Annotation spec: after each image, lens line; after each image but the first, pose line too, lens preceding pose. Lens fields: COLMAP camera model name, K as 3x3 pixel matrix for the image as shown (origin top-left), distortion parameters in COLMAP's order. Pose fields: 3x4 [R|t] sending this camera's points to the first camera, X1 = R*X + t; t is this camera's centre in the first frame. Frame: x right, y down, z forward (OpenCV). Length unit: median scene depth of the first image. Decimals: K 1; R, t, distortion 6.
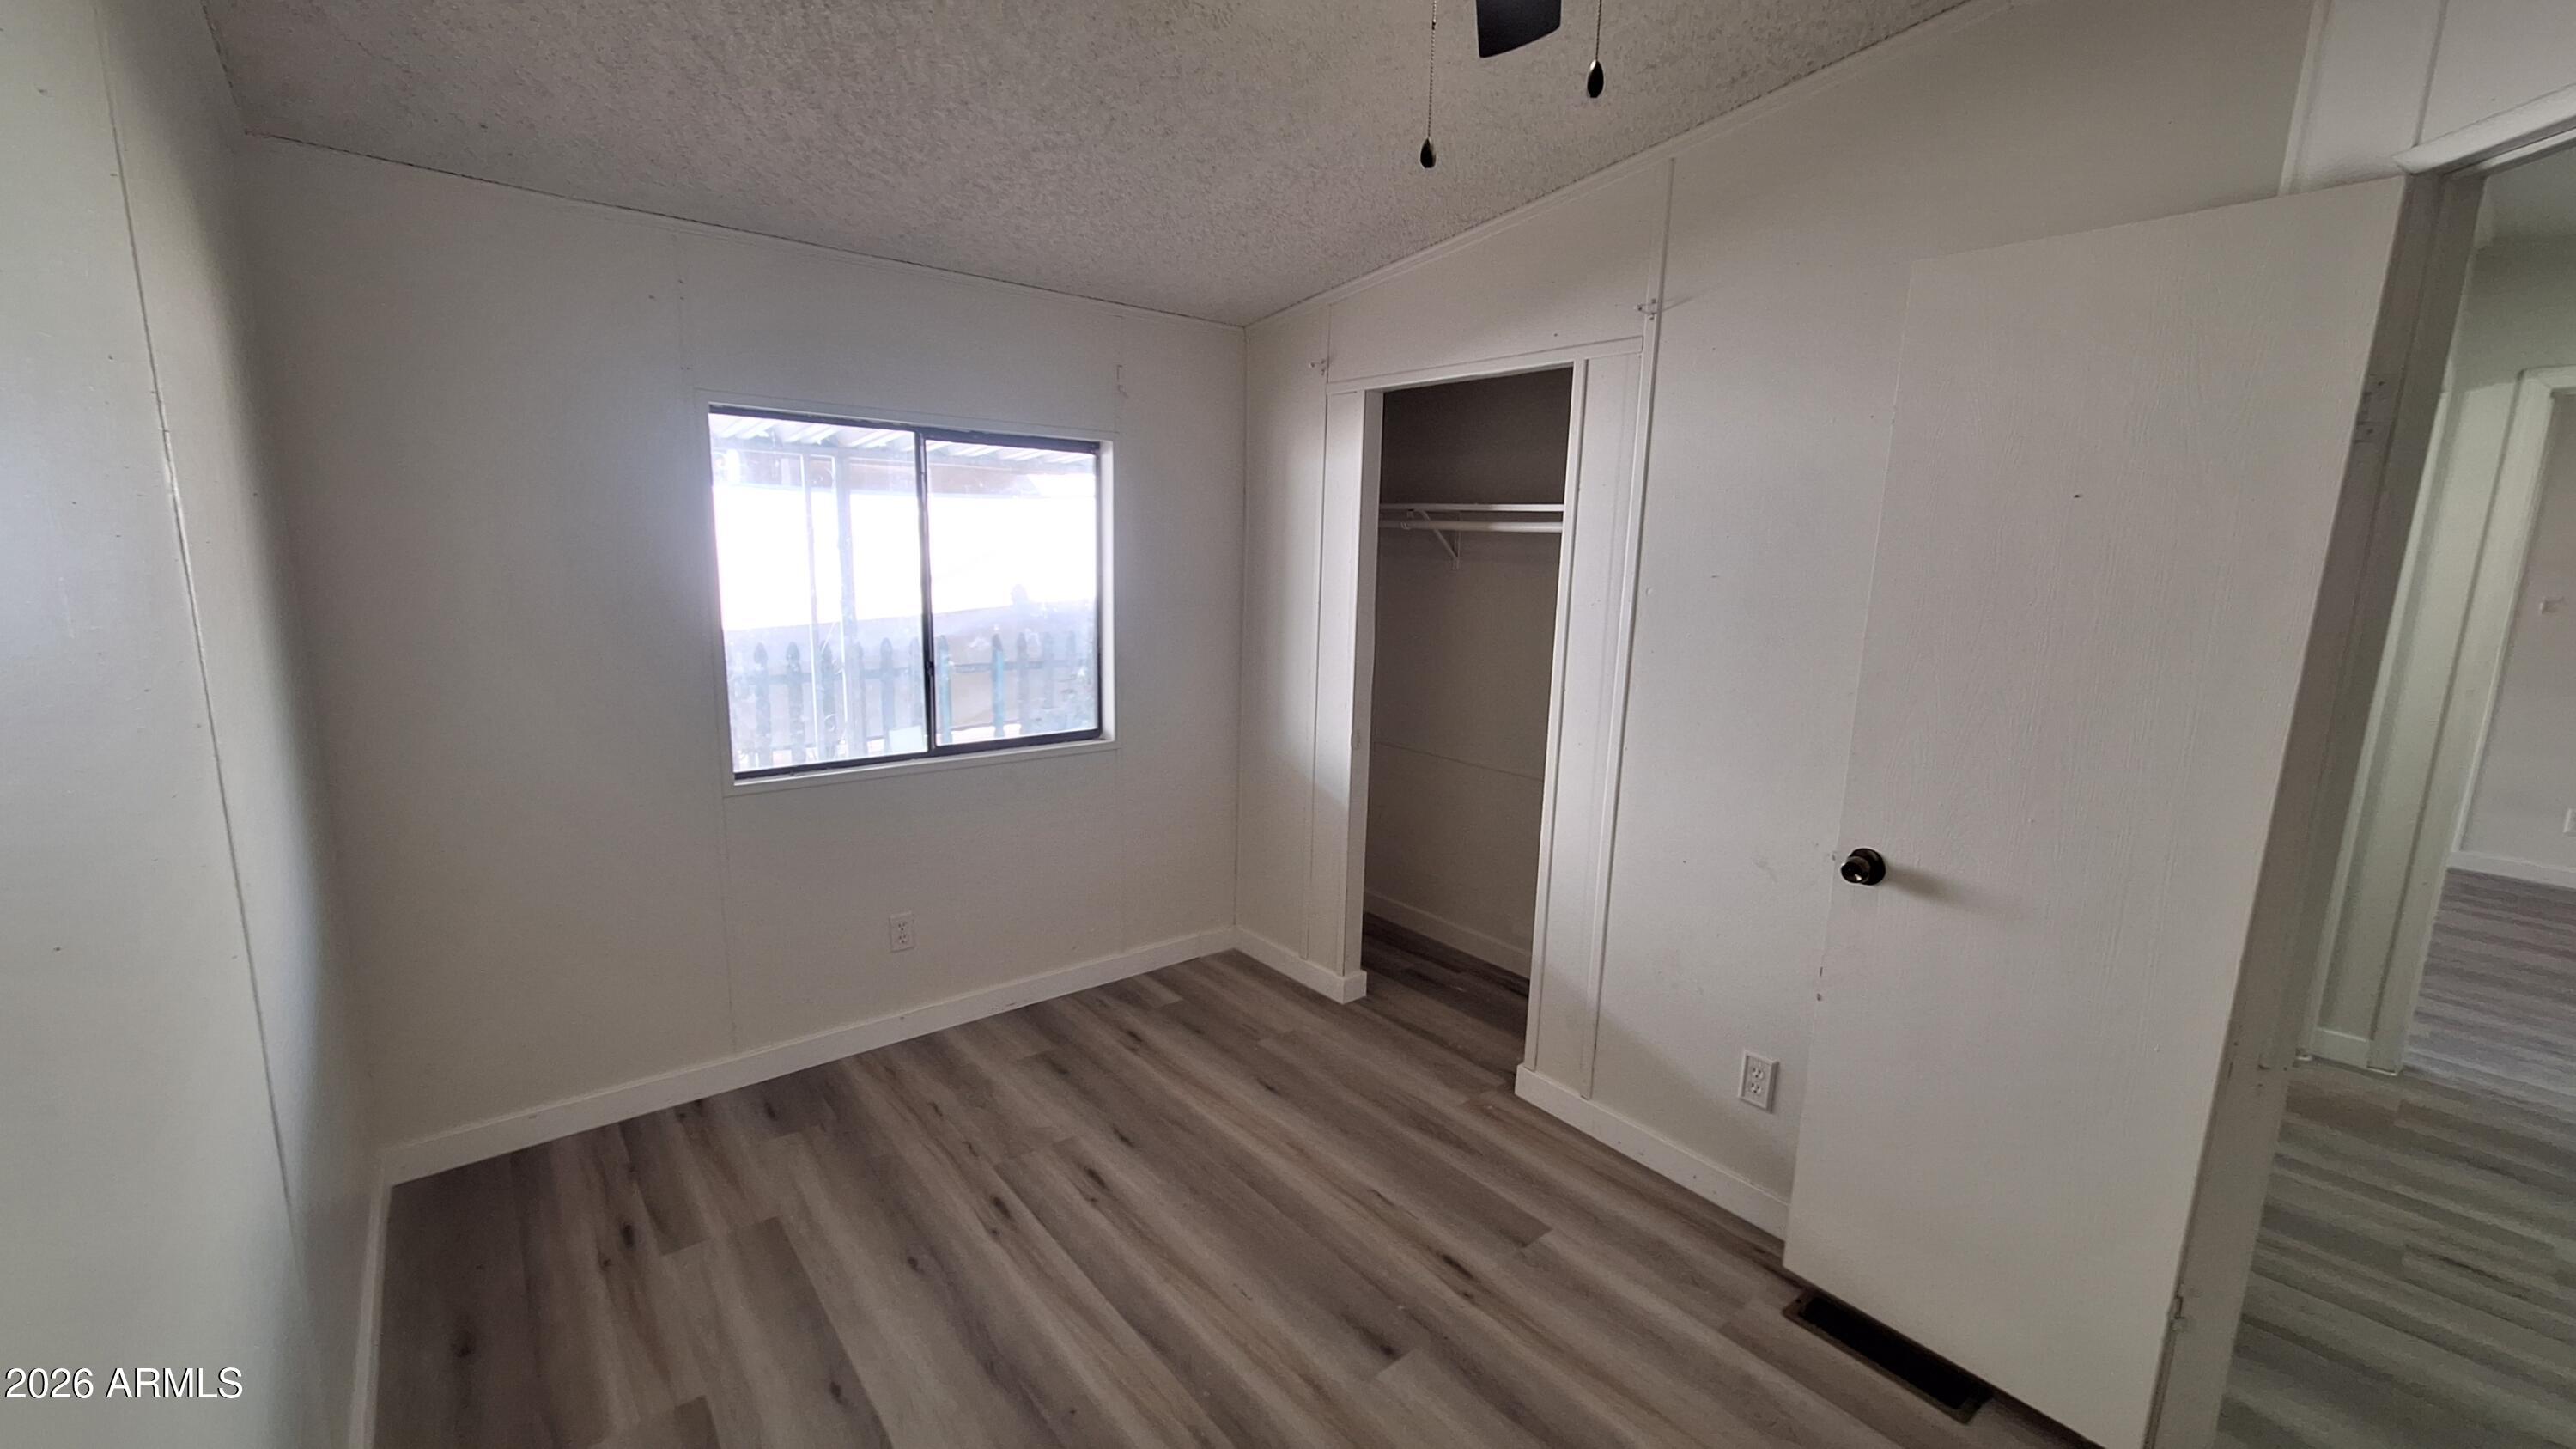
lens RADIAL K [[1016.0, 0, 1299.3], [0, 1016.0, 724.2], [0, 0, 1]] dist [-0.010950, 0.005881]
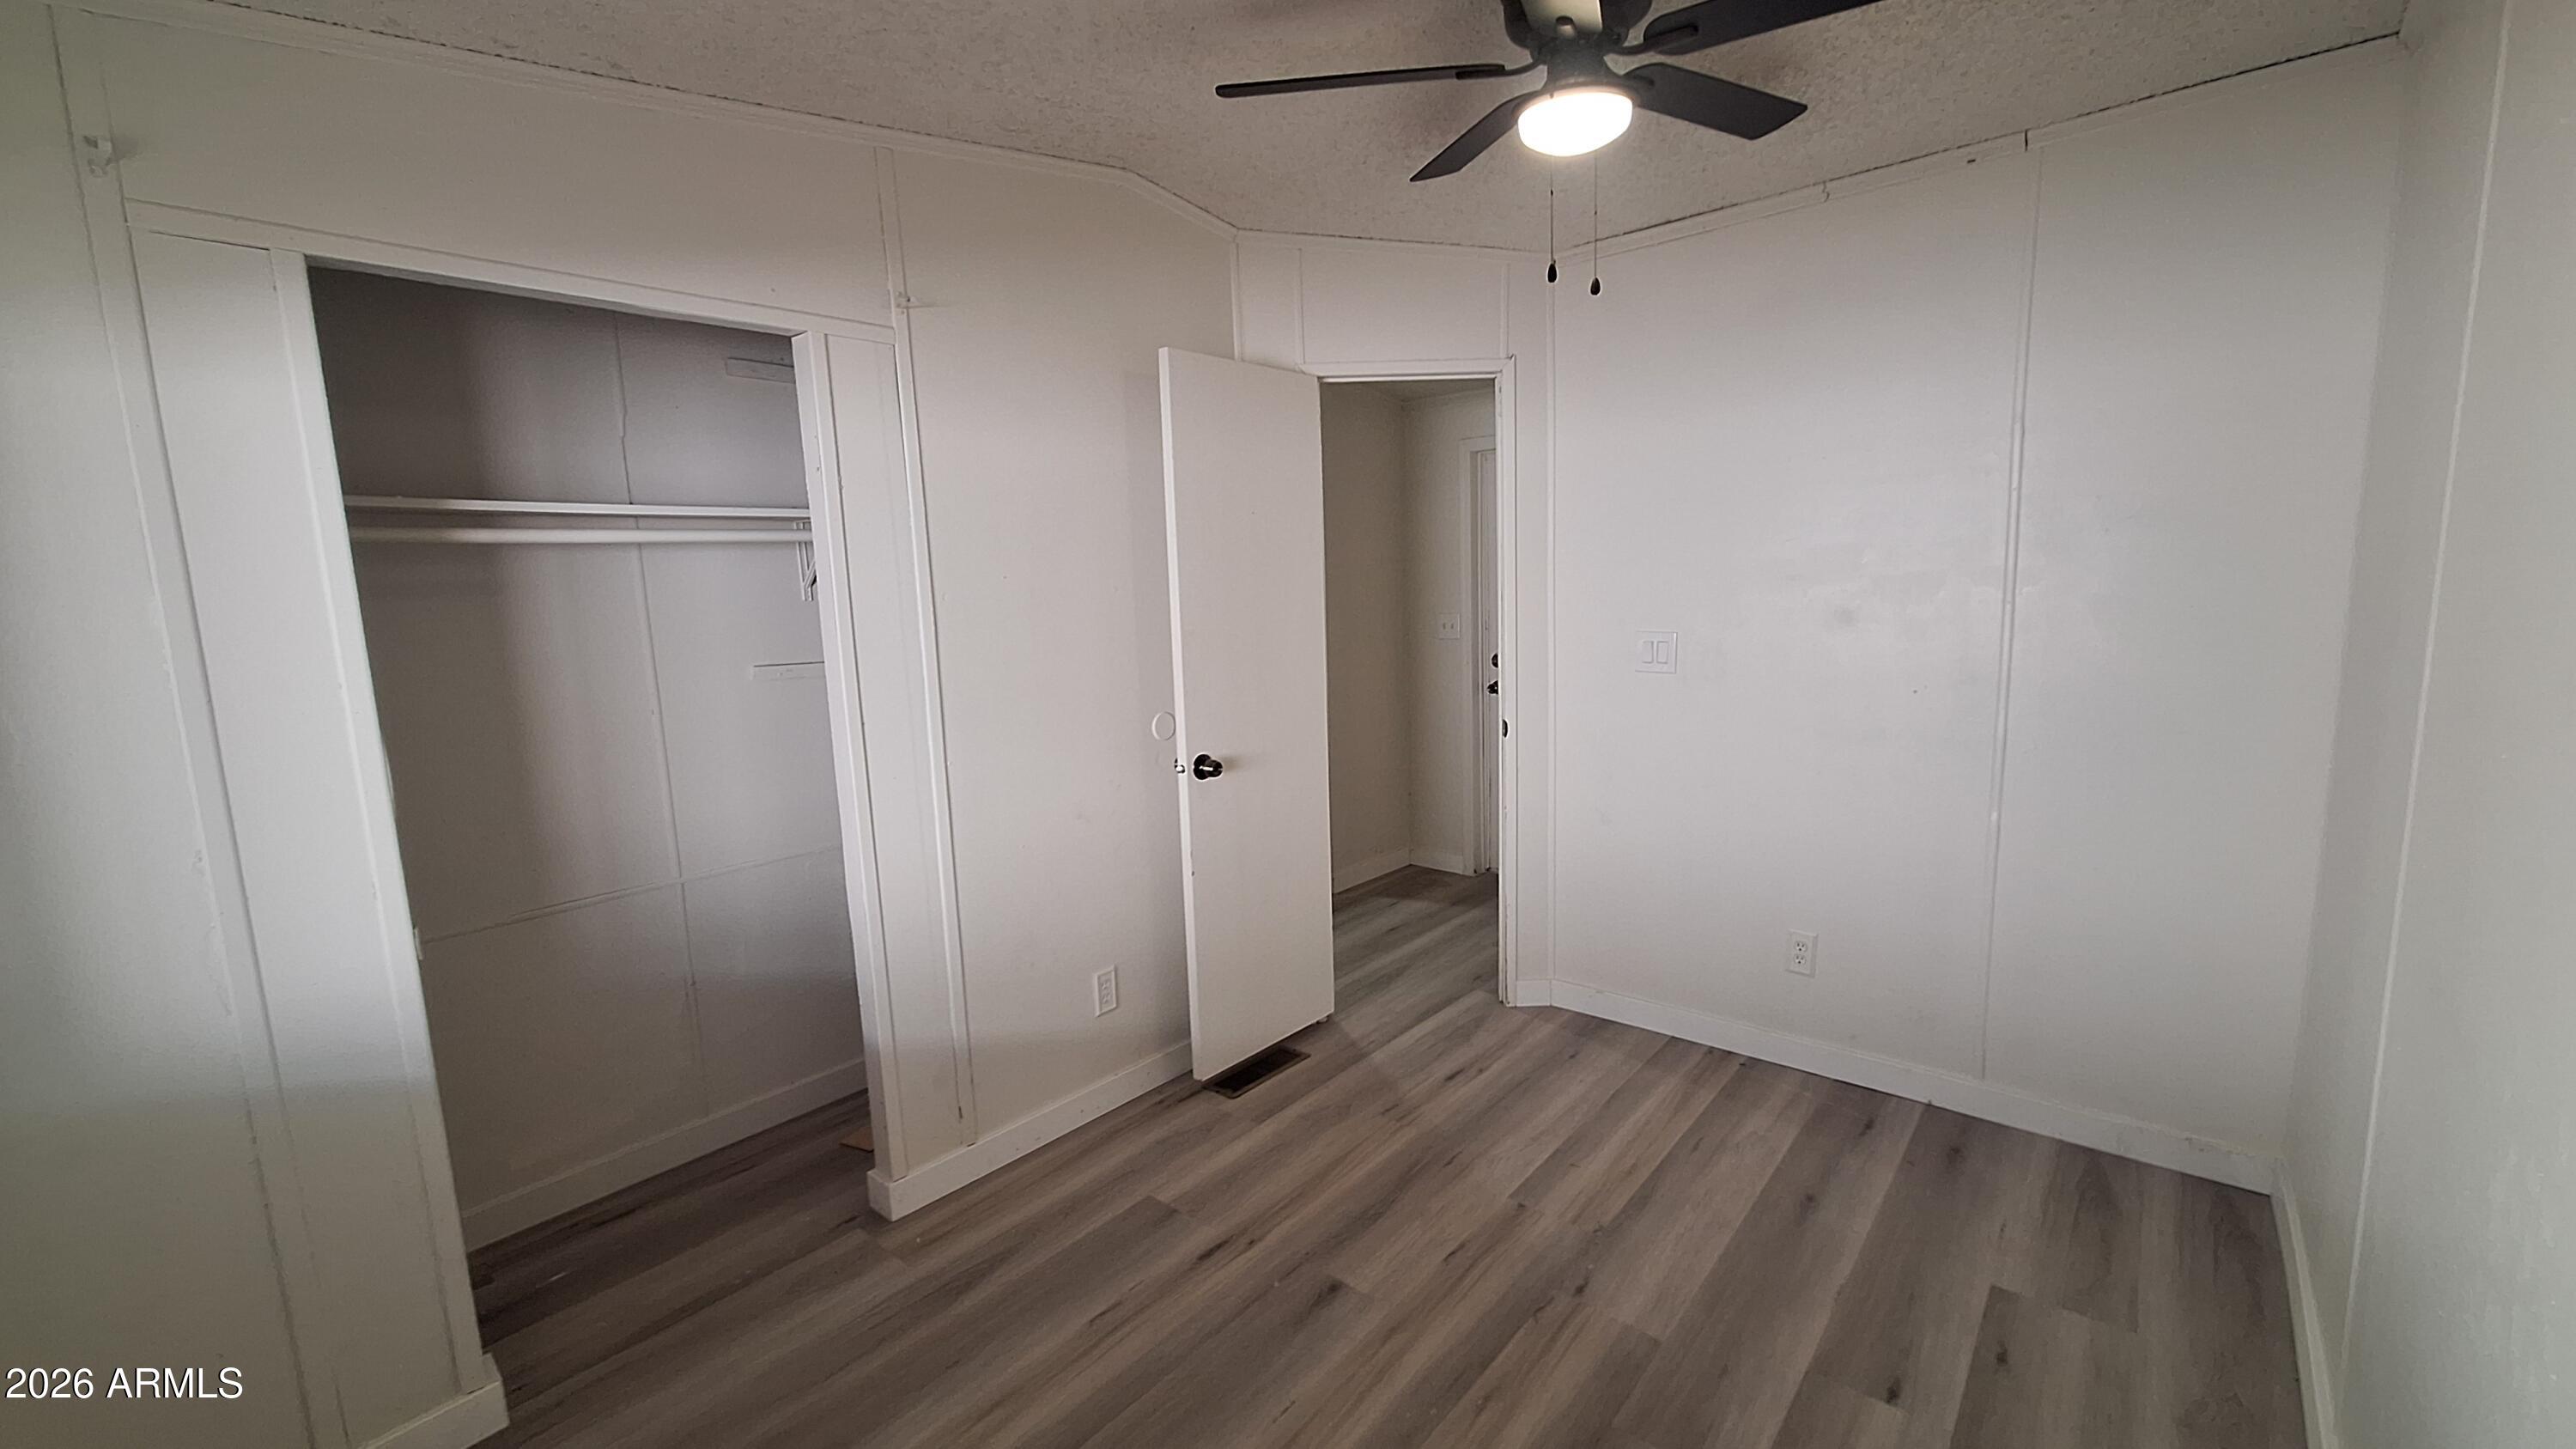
lens RADIAL K [[1016.0, 0, 1299.3], [0, 1016.0, 724.2], [0, 0, 1]] dist [-0.010950, 0.005881]
pose [[-0.162887, -0.168282, 0.972188, -0.742219], [0.202544, 0.958658, 0.199876, -0.153604], [-0.965631, 0.229468, -0.122069, 0.899948]]
